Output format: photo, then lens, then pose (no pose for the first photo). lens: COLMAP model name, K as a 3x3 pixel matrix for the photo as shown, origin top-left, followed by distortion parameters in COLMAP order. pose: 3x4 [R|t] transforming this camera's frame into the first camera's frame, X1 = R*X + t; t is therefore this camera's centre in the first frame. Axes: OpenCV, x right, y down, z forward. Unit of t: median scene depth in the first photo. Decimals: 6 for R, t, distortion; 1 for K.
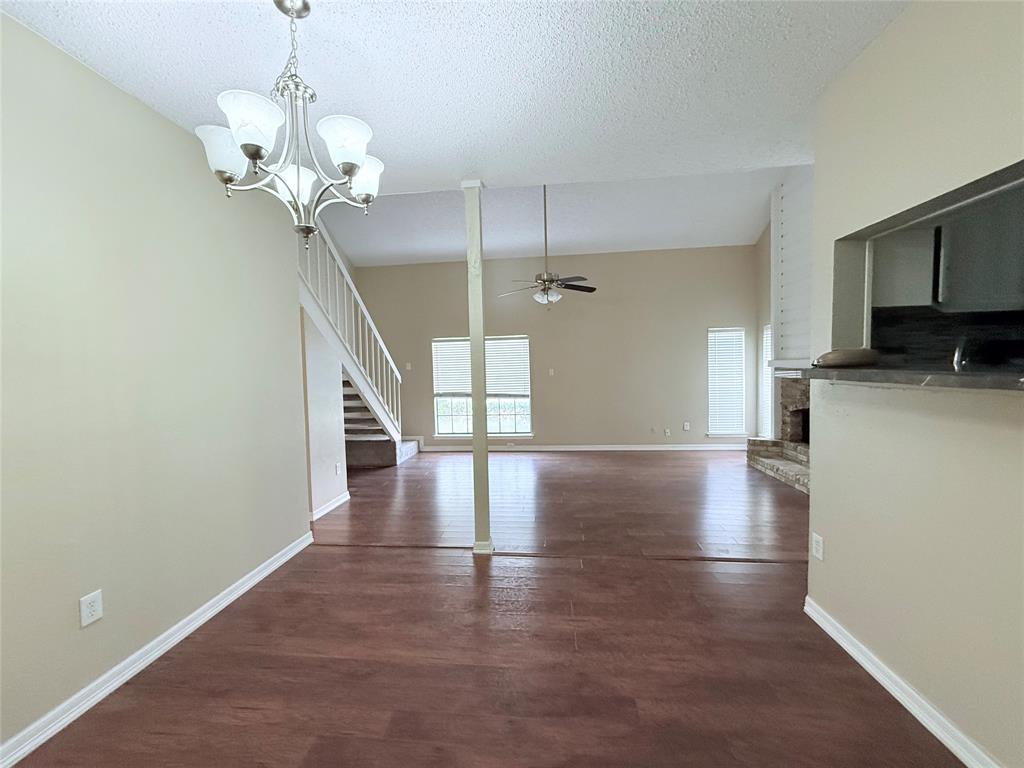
lens RADIAL K [[408.3, 0, 510.1], [0, 408.3, 384.7], [0, 0, 1]] dist [-0.000574, 0.000292]
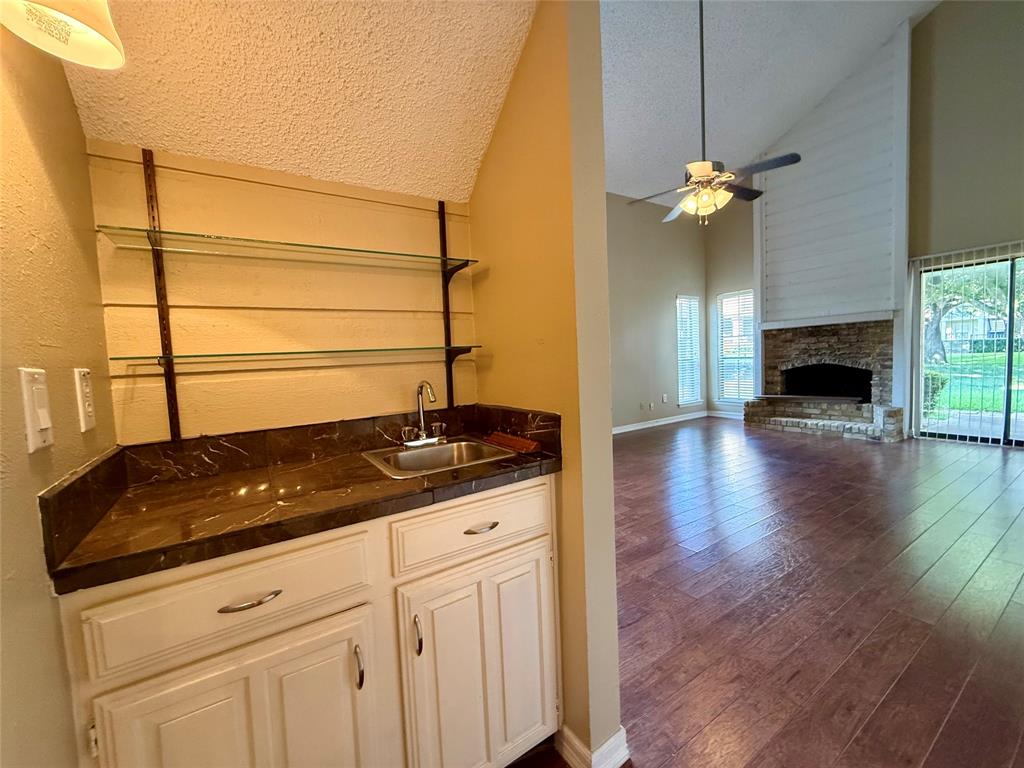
lens RADIAL K [[417.3, 0, 508.8], [0, 417.3, 383.5], [0, 0, 1]] dist [-0.001348, 0.000034]
pose [[0.774738, -0.050502, 0.630263, -0.553088], [0.056272, 0.998357, 0.010825, 0.048503], [-0.629774, 0.027080, 0.776306, 0.623263]]
